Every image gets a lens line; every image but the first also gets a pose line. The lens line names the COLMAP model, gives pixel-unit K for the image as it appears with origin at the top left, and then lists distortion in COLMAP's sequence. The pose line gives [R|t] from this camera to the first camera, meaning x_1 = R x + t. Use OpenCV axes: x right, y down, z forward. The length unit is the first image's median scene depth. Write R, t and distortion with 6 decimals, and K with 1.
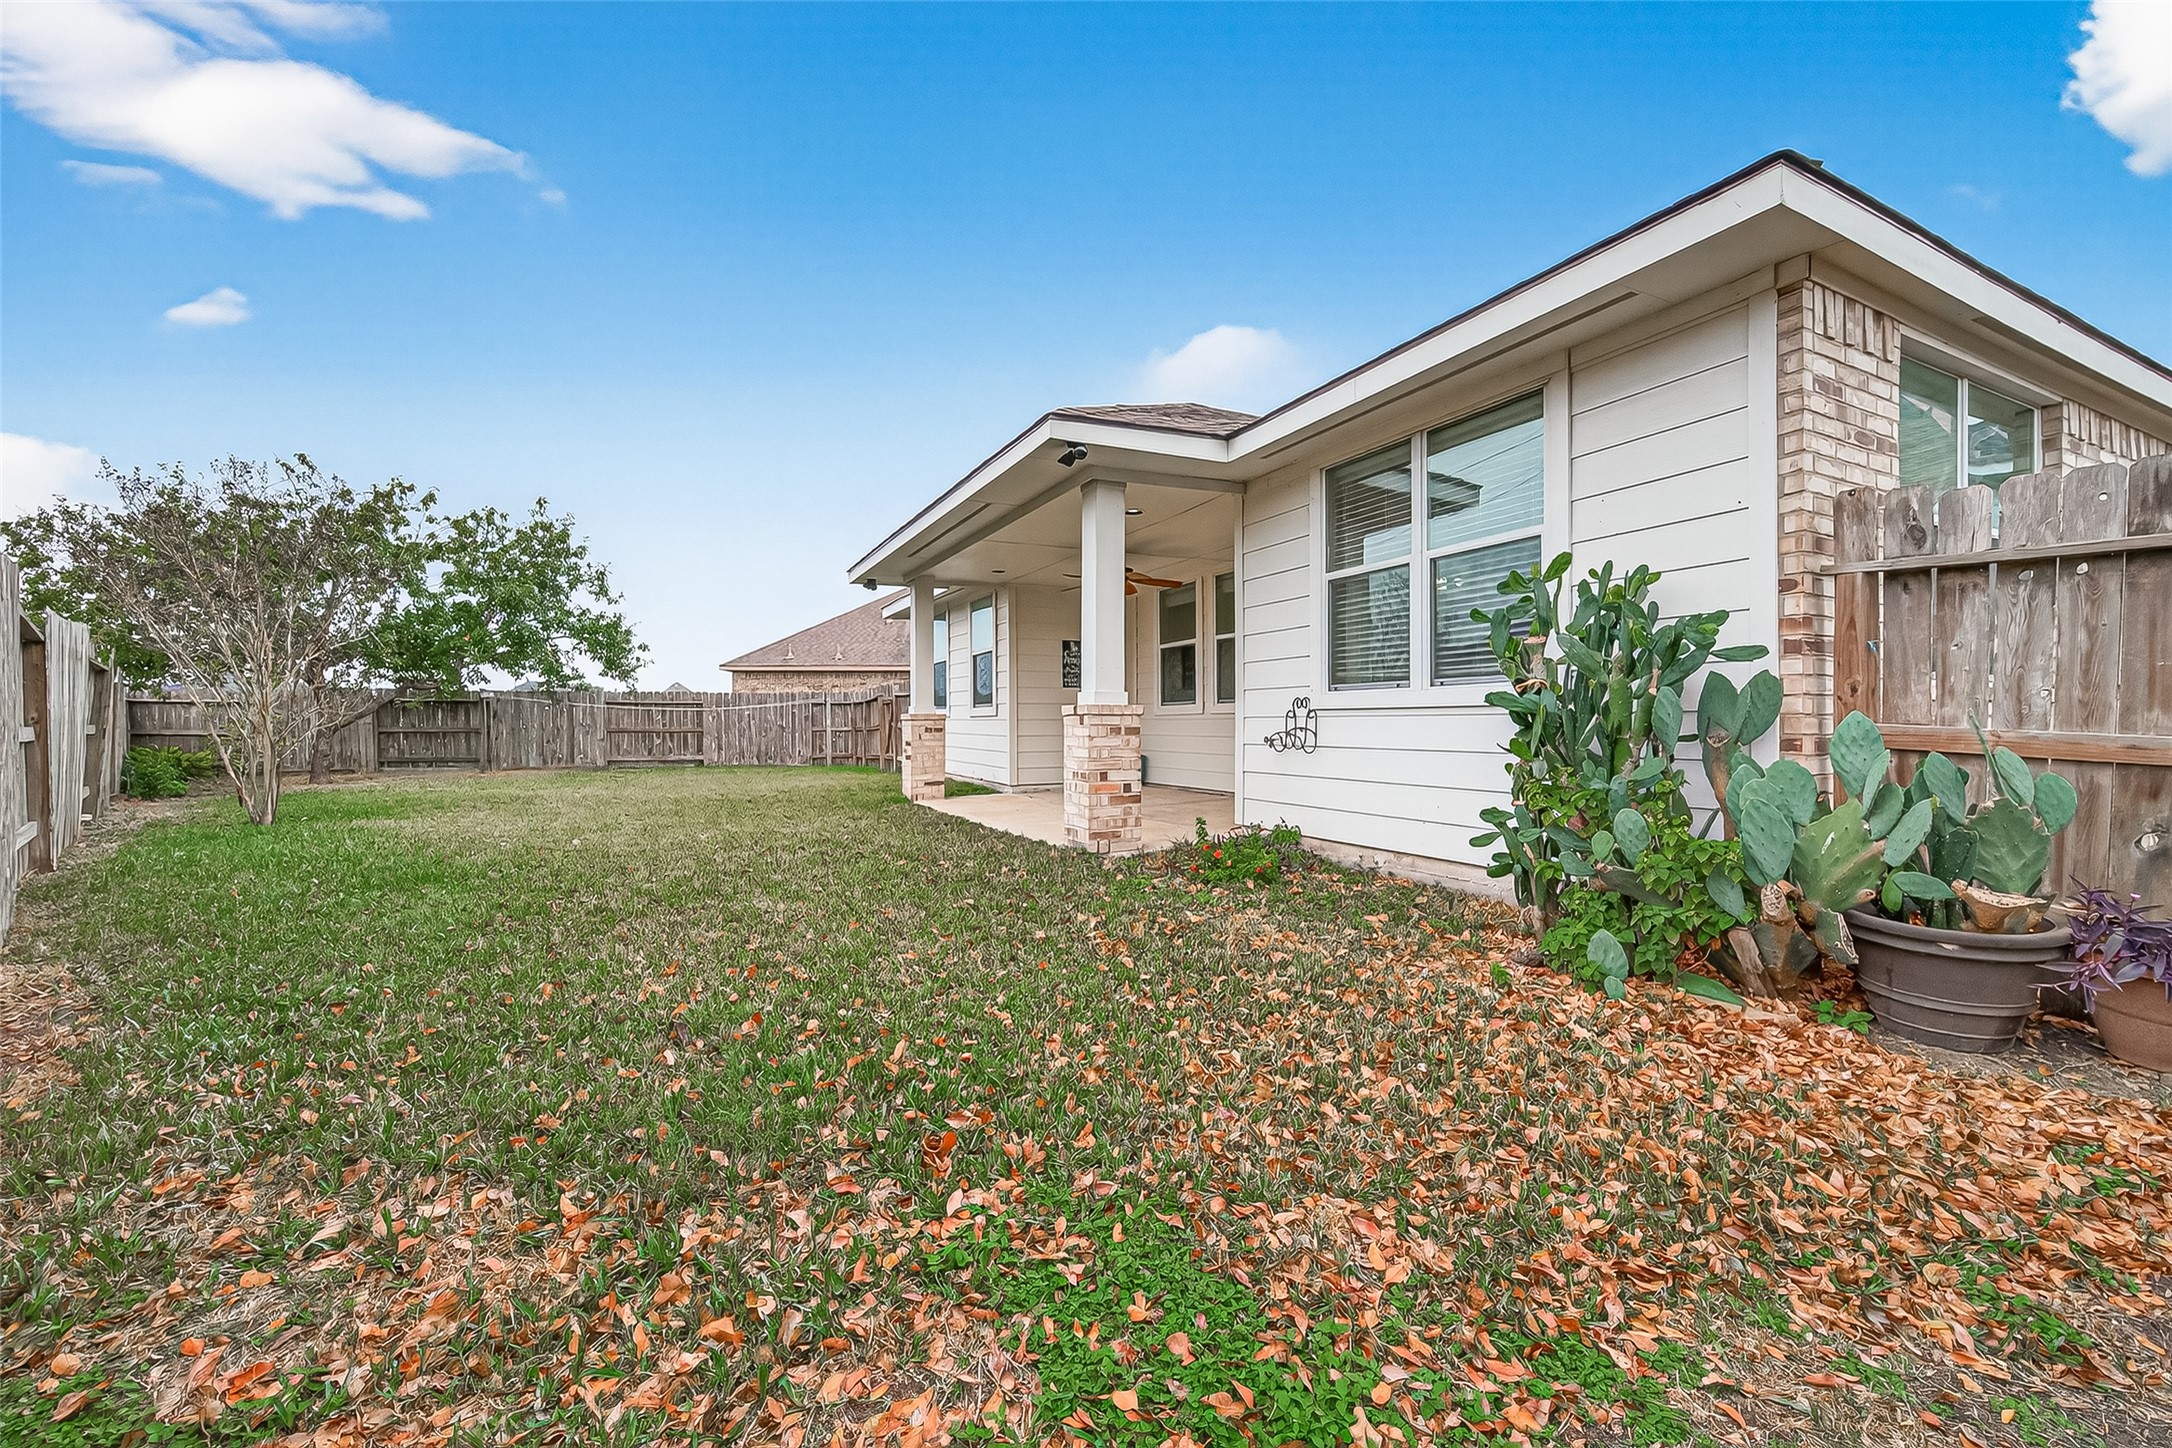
lens RADIAL K [[852.9, 0, 1100.3], [0, 852.9, 723.2], [0, 0, 1]] dist [0.001161, -0.000191]
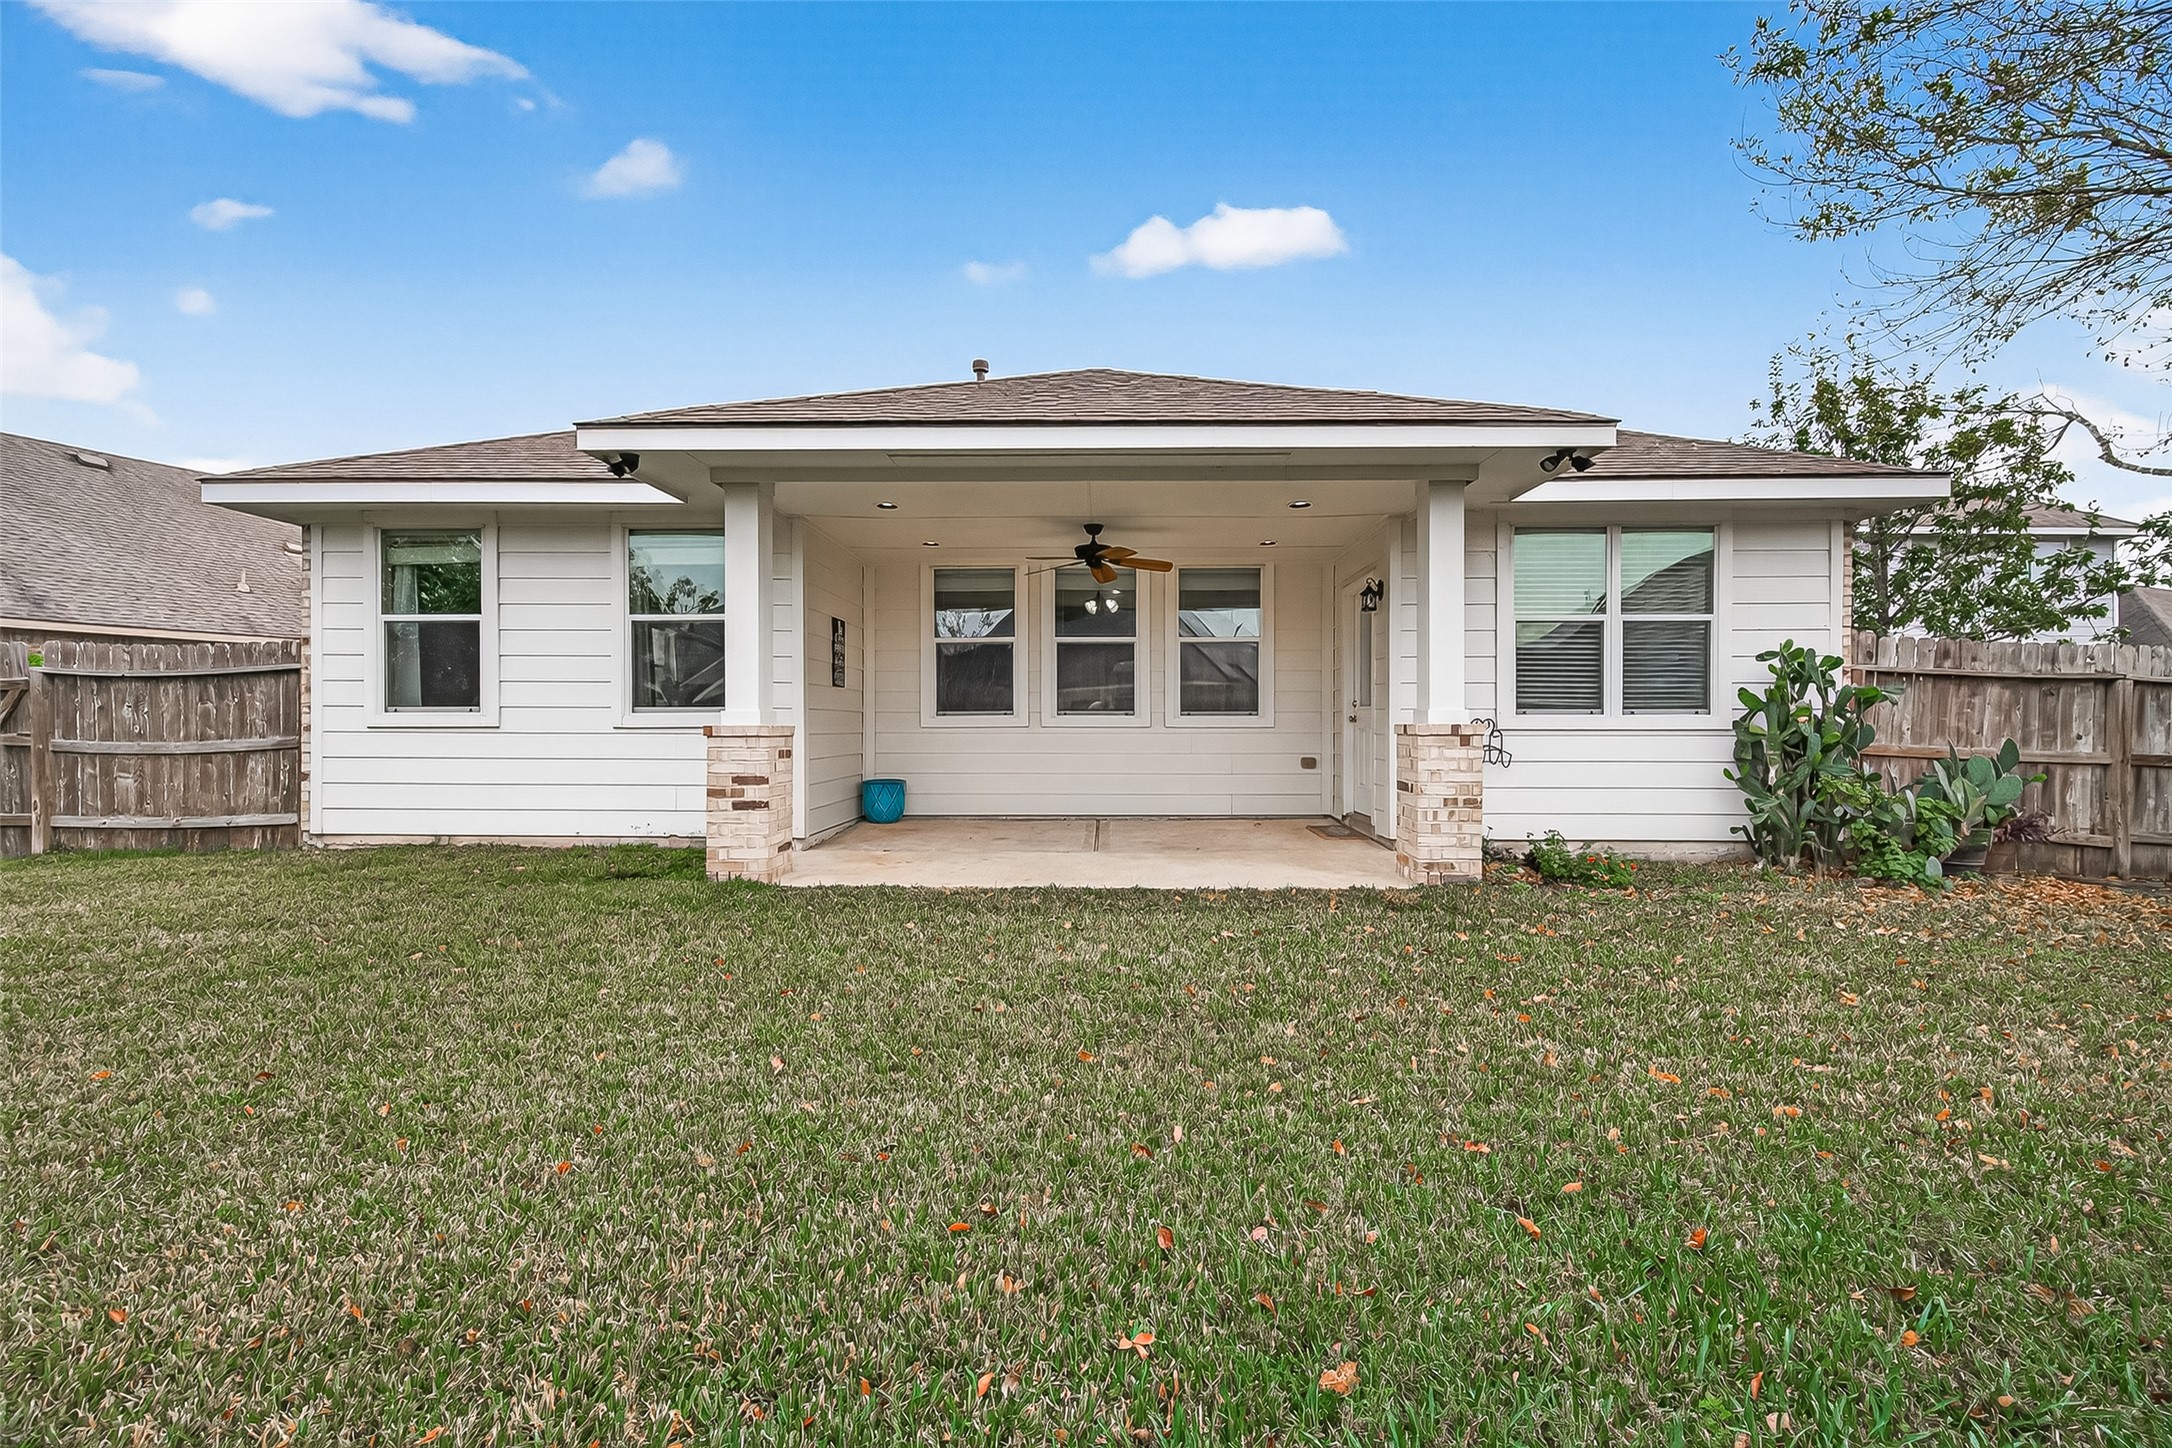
lens RADIAL K [[852.9, 0, 1100.3], [0, 852.9, 723.2], [0, 0, 1]] dist [0.001161, -0.000191]
pose [[0.450993, 0.011712, 0.892451, -1.045456], [-0.000870, 0.999919, -0.012683, -0.009715], [-0.892527, 0.004943, 0.450966, 0.981462]]
